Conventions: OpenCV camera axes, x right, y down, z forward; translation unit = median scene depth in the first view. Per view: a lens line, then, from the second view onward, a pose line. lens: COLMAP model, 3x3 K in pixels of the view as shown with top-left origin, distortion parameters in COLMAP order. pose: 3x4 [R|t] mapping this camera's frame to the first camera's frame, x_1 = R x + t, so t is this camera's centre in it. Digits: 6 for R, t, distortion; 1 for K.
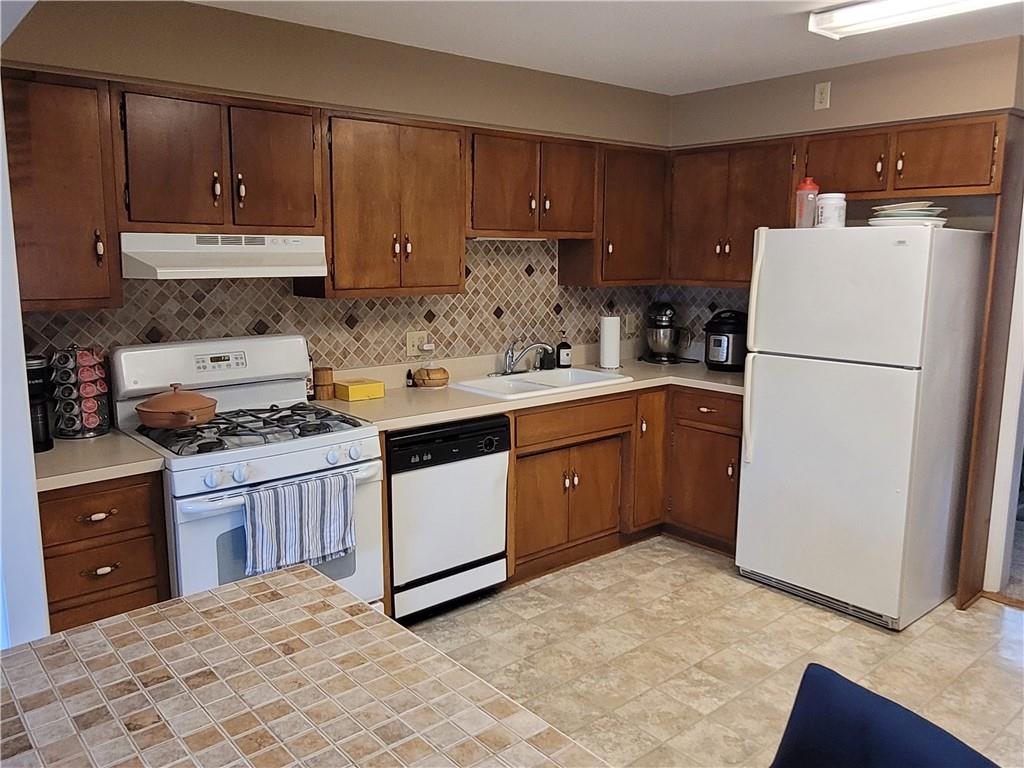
lens RADIAL K [[791.6, 0, 509.7], [0, 791.6, 369.3], [0, 0, 1]] dist [-0.000223, 0.001606]
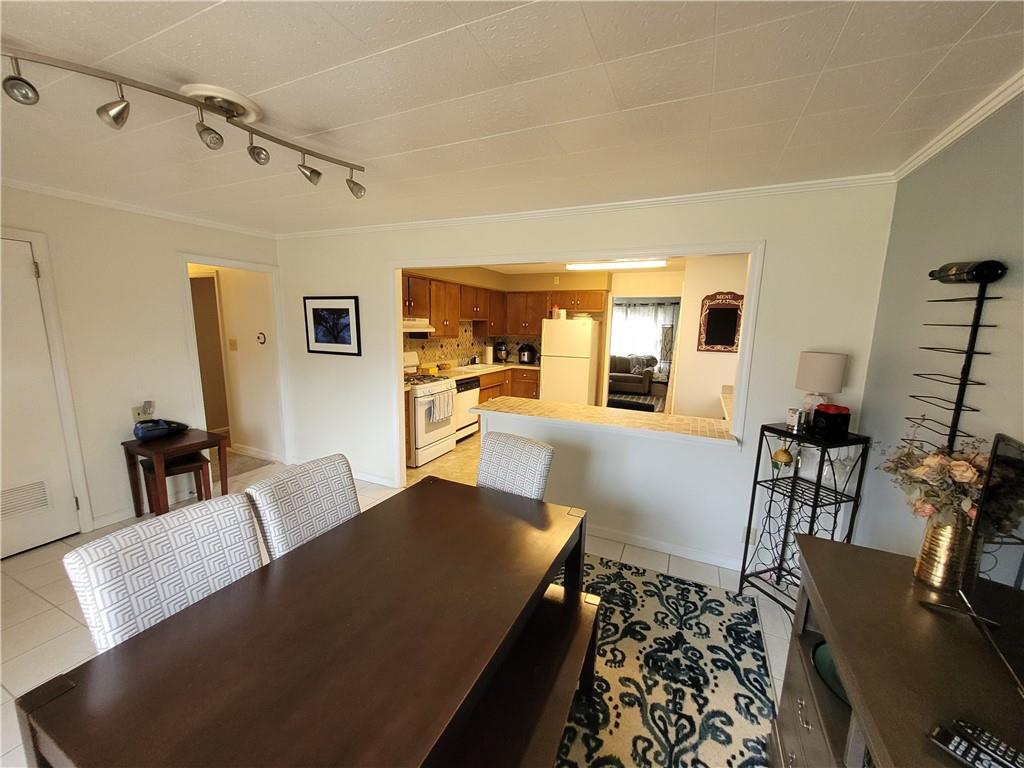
lens RADIAL K [[399.1, 0, 511.4], [0, 399.1, 390.3], [0, 0, 1]] dist [0.001080, -0.000629]
pose [[0.905388, -0.051861, 0.421405, -0.500187], [0.044666, 0.998639, 0.026935, 0.068153], [-0.422228, -0.005565, 0.906472, -0.449644]]
